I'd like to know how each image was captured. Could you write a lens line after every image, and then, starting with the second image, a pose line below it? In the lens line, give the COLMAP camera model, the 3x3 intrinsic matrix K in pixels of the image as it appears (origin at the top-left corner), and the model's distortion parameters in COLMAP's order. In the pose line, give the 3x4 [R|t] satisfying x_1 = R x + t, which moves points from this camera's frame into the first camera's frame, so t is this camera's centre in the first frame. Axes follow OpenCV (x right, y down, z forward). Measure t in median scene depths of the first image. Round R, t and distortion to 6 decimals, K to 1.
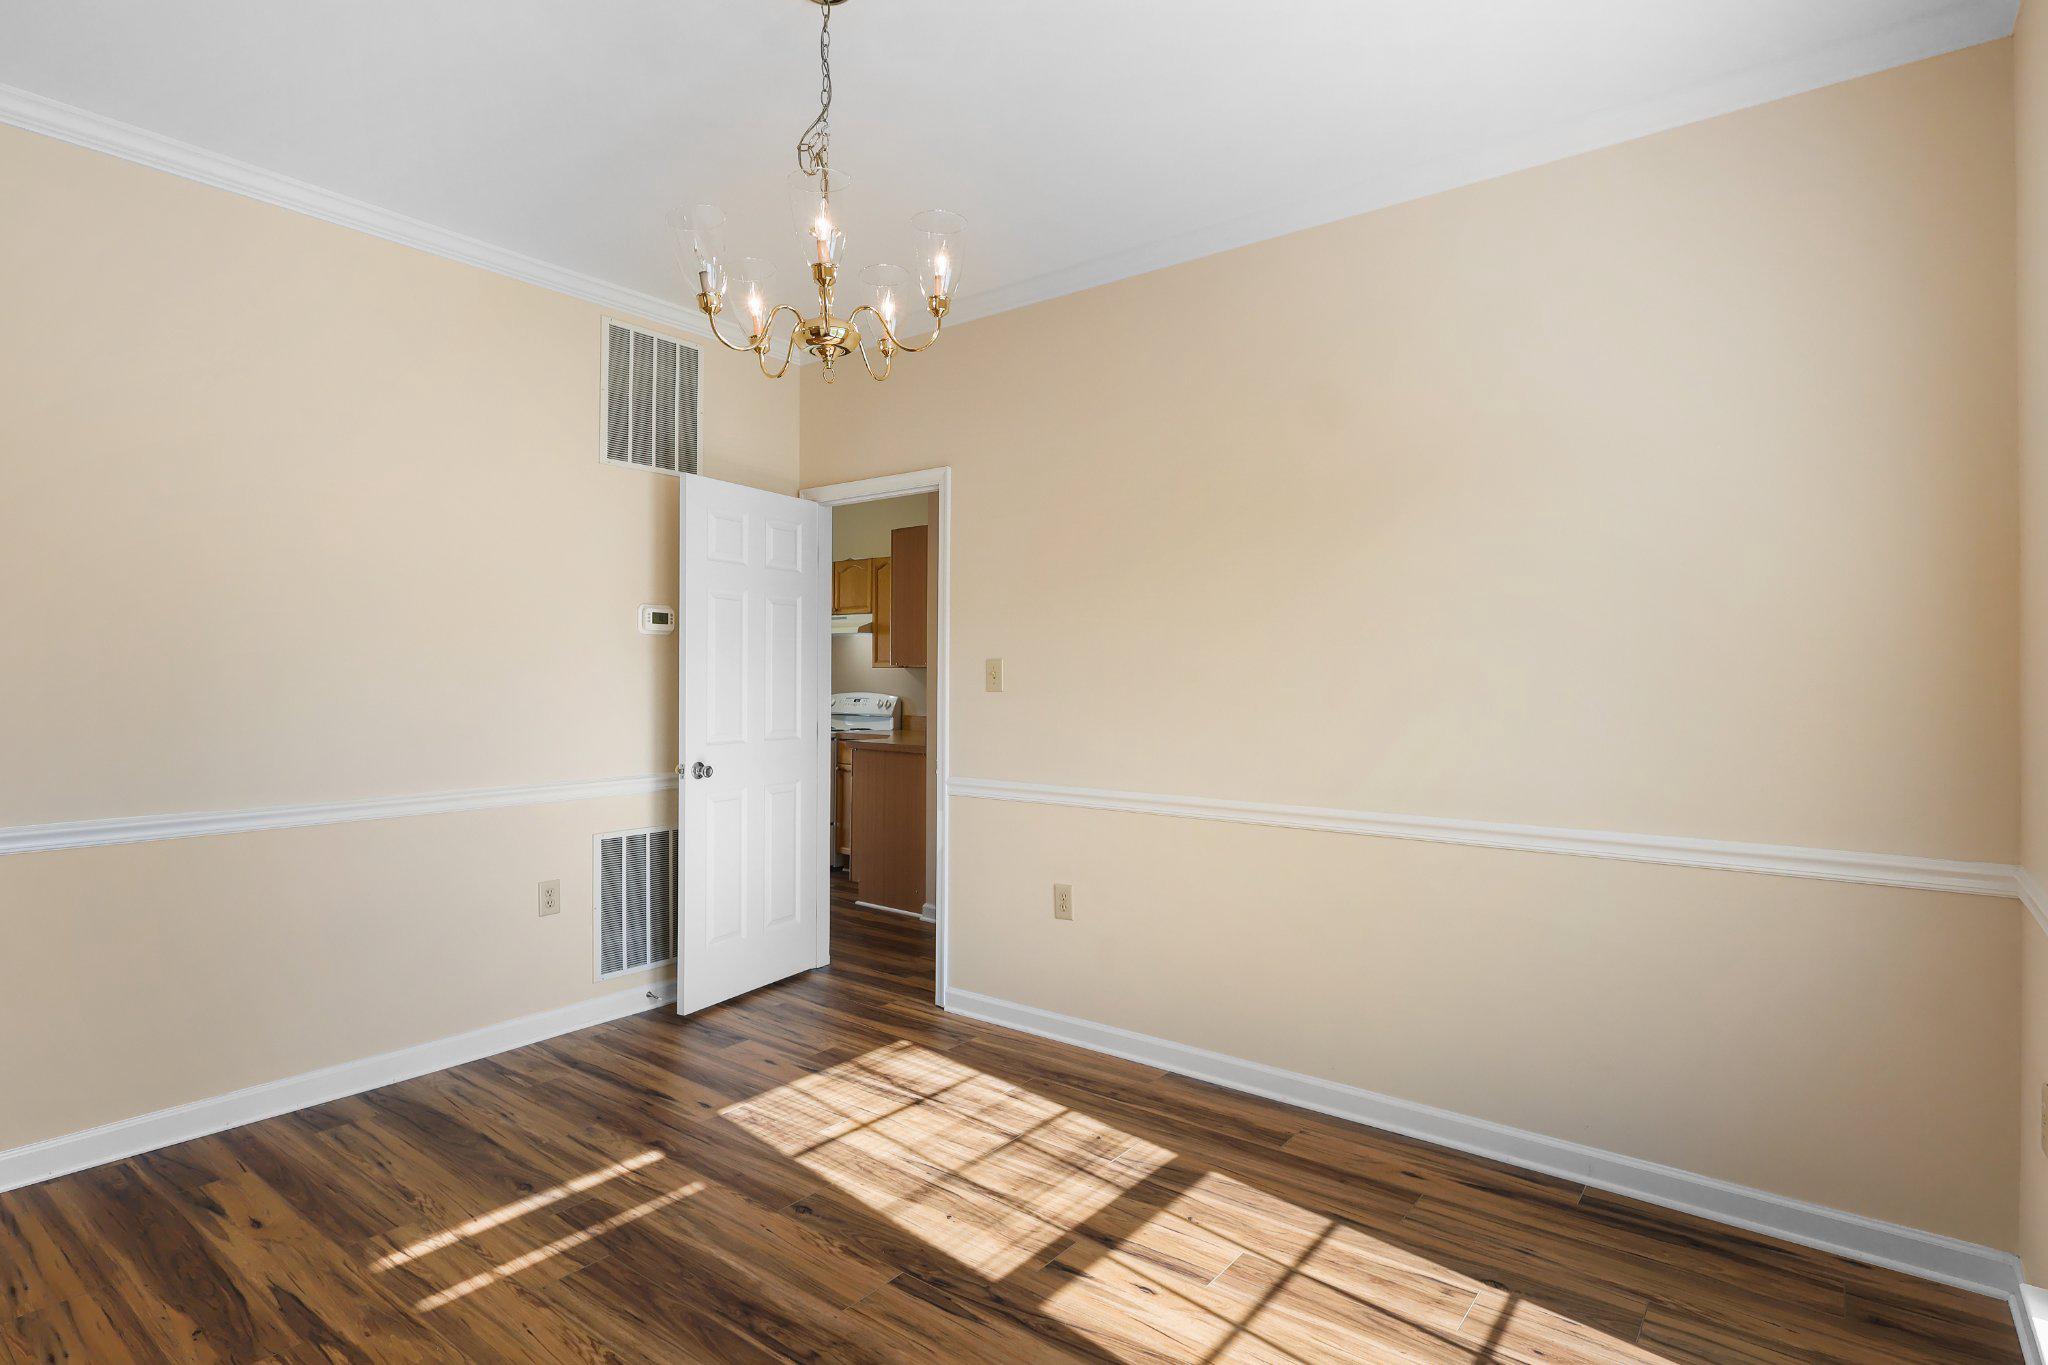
lens RADIAL K [[1078.2, 0, 1025.6], [0, 1078.2, 673.9], [0, 0, 1]] dist [0.016699, 0.000019]
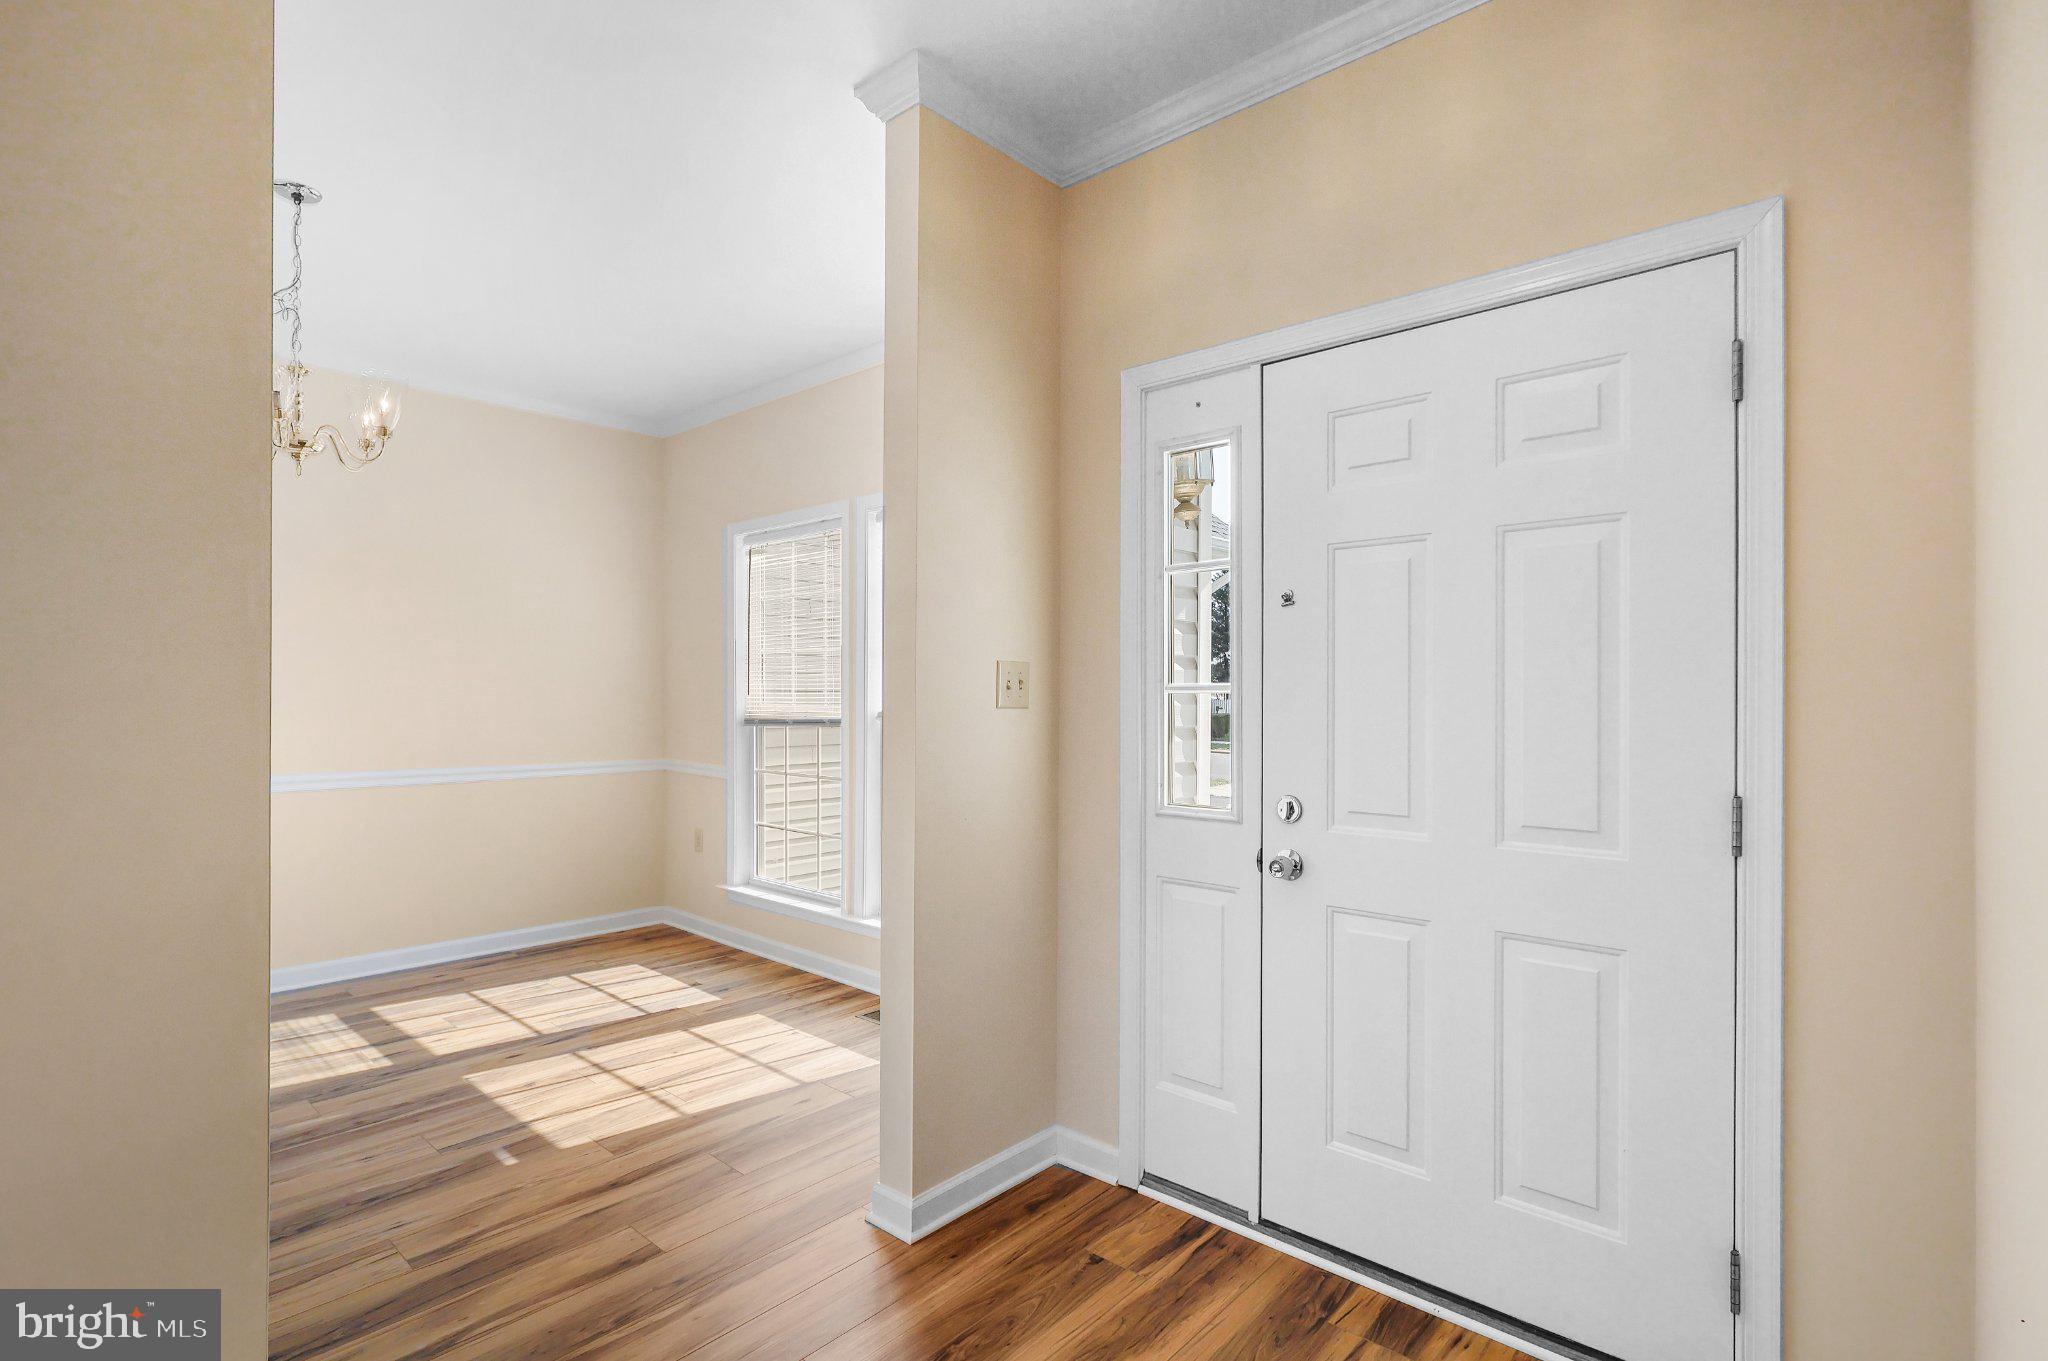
lens RADIAL K [[975.6, 0, 1027.9], [0, 975.6, 682.1], [0, 0, 1]] dist [-0.001103, 0.000071]
pose [[0.053641, -0.005617, 0.998544, -1.310229], [-0.021578, 0.999744, 0.006783, -0.041117], [-0.998327, -0.021911, 0.053506, -0.005645]]
